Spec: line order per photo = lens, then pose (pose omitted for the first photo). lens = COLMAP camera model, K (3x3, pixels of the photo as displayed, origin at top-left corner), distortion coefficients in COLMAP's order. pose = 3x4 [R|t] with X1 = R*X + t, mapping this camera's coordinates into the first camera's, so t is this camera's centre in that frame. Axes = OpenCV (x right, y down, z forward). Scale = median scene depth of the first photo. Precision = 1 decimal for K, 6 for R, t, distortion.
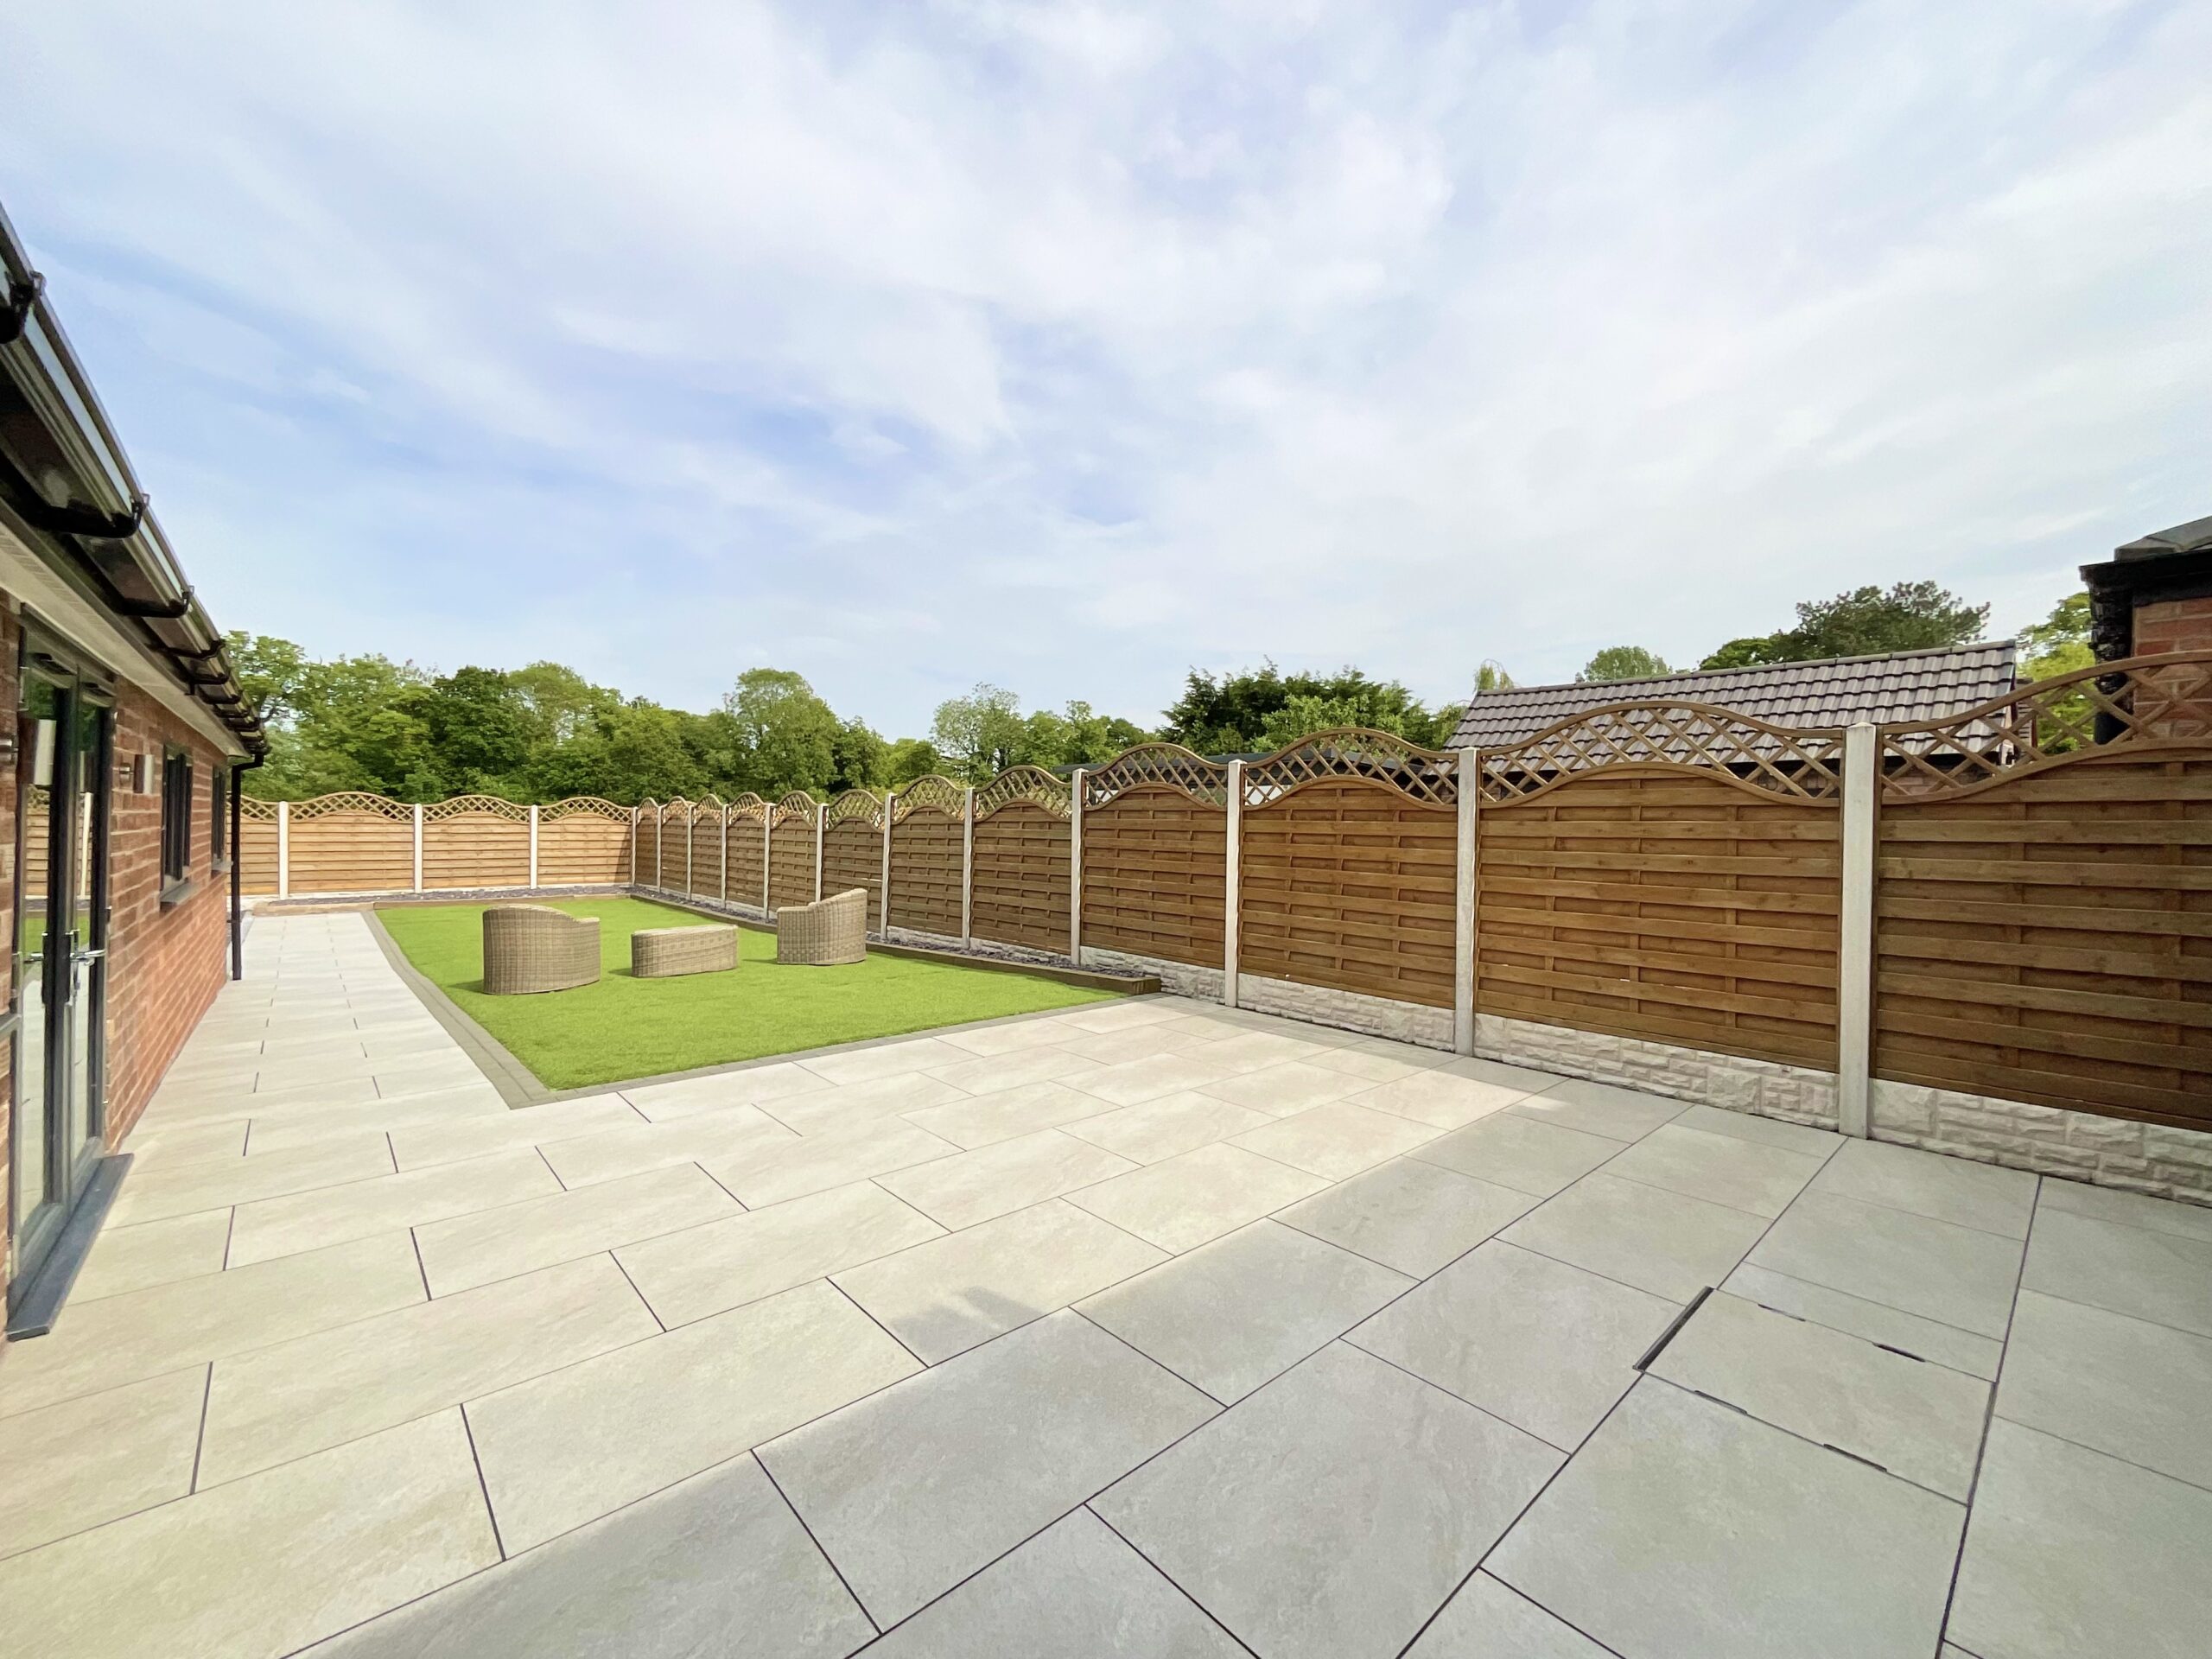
lens RADIAL K [[898.3, 0, 1108.1], [0, 898.3, 828.9], [0, 0, 1]] dist [-0.000651, -0.000146]
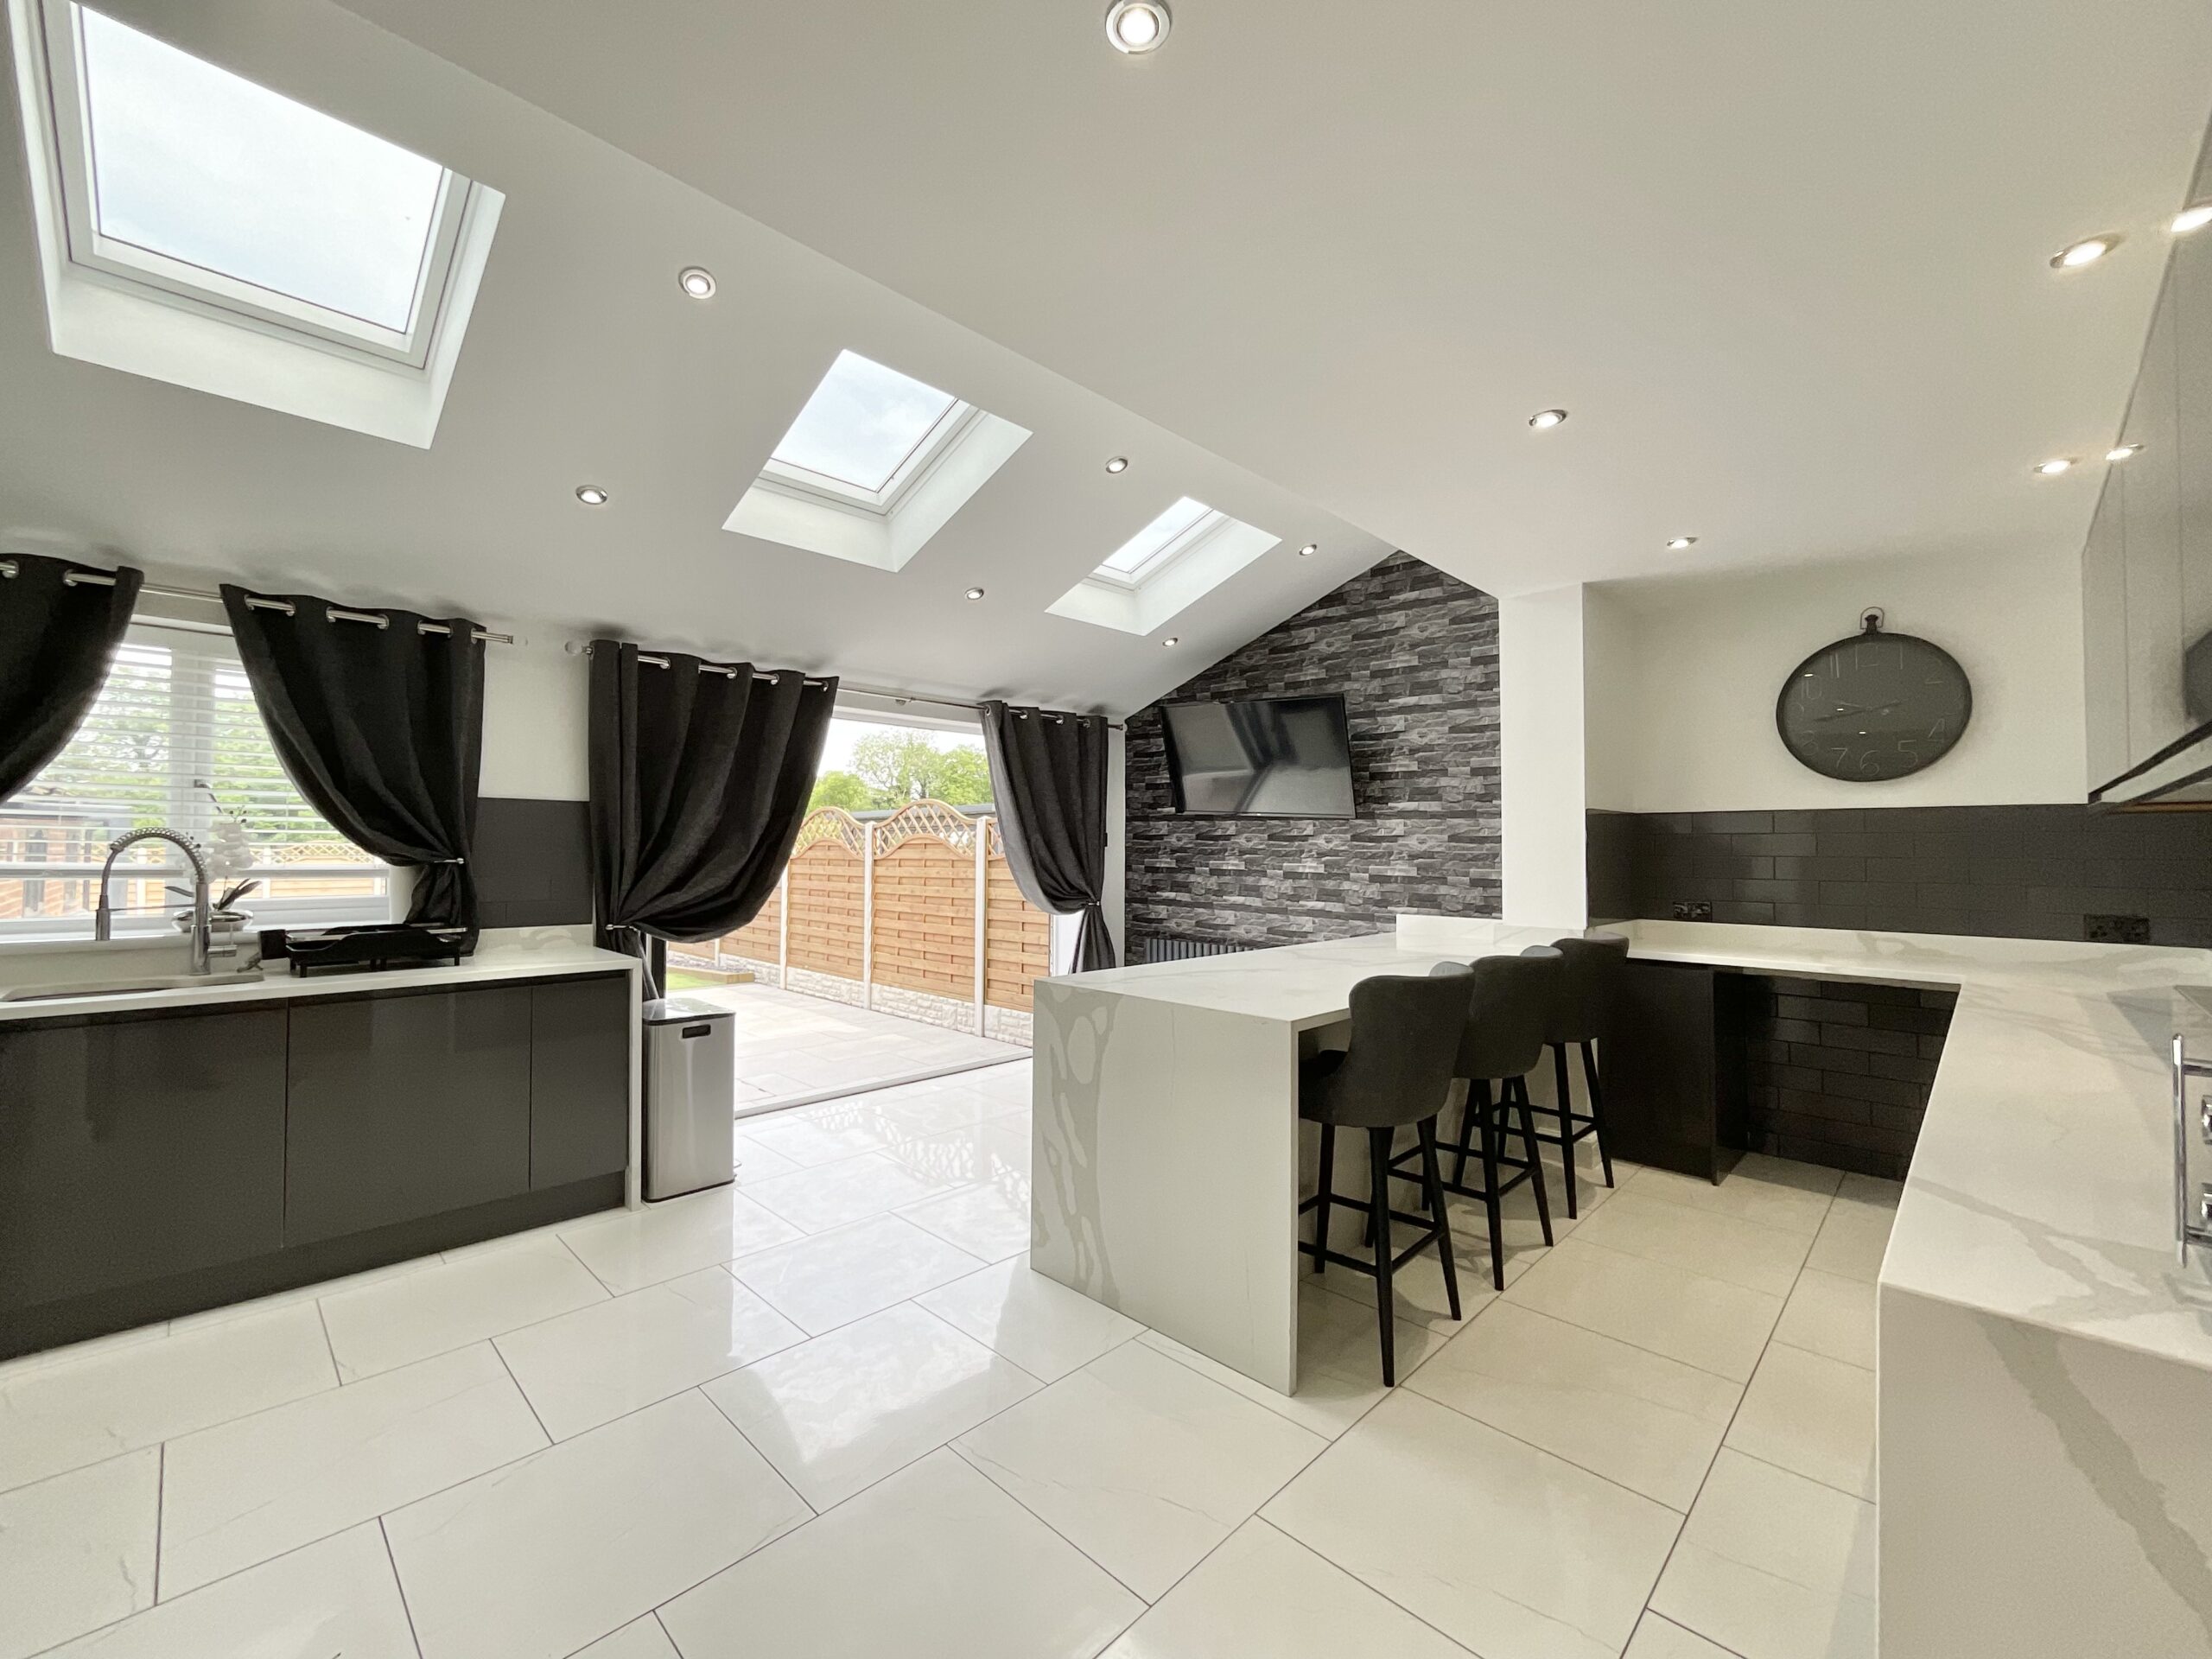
lens RADIAL K [[898.3, 0, 1111.1], [0, 898.3, 833.7], [0, 0, 1]] dist [-0.000651, -0.000146]
pose [[0.997490, -0.001078, 0.070805, 0.411787], [0.003167, 0.999563, -0.029398, -0.011870], [-0.070742, 0.029548, 0.997057, -0.390587]]
